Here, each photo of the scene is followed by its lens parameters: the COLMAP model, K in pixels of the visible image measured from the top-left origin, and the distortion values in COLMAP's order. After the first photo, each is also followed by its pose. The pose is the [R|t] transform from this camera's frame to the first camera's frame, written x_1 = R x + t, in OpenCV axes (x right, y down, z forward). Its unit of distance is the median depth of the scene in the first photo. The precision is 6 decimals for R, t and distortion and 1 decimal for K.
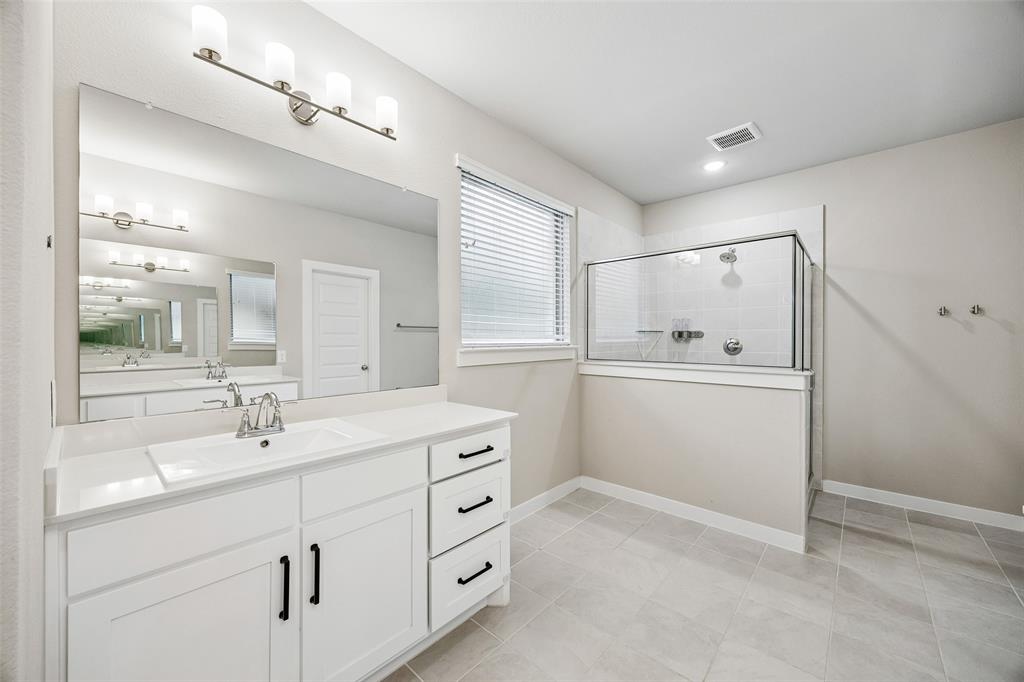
lens RADIAL K [[390.3, 0, 509.8], [0, 390.3, 339.3], [0, 0, 1]] dist [-0.001454, -0.000023]
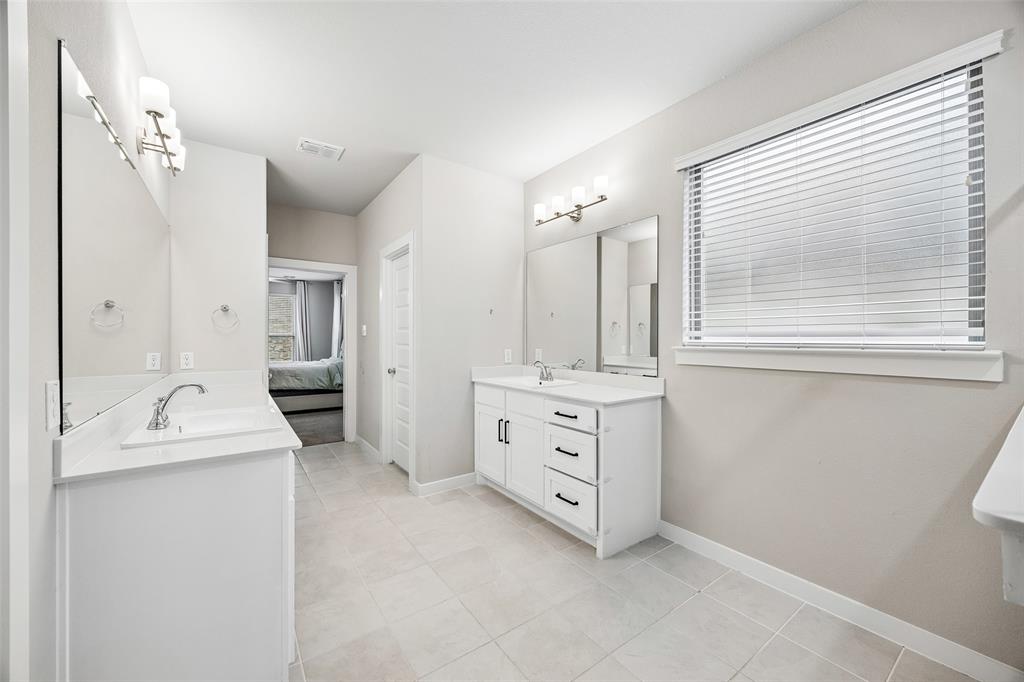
lens RADIAL K [[390.3, 0, 509.8], [0, 390.3, 339.3], [0, 0, 1]] dist [-0.001454, -0.000023]
pose [[-0.221616, 0.001647, -0.975133, 0.986201], [-0.001054, 0.999998, 0.001929, 0.003296], [0.975133, 0.001455, -0.221614, 0.803272]]
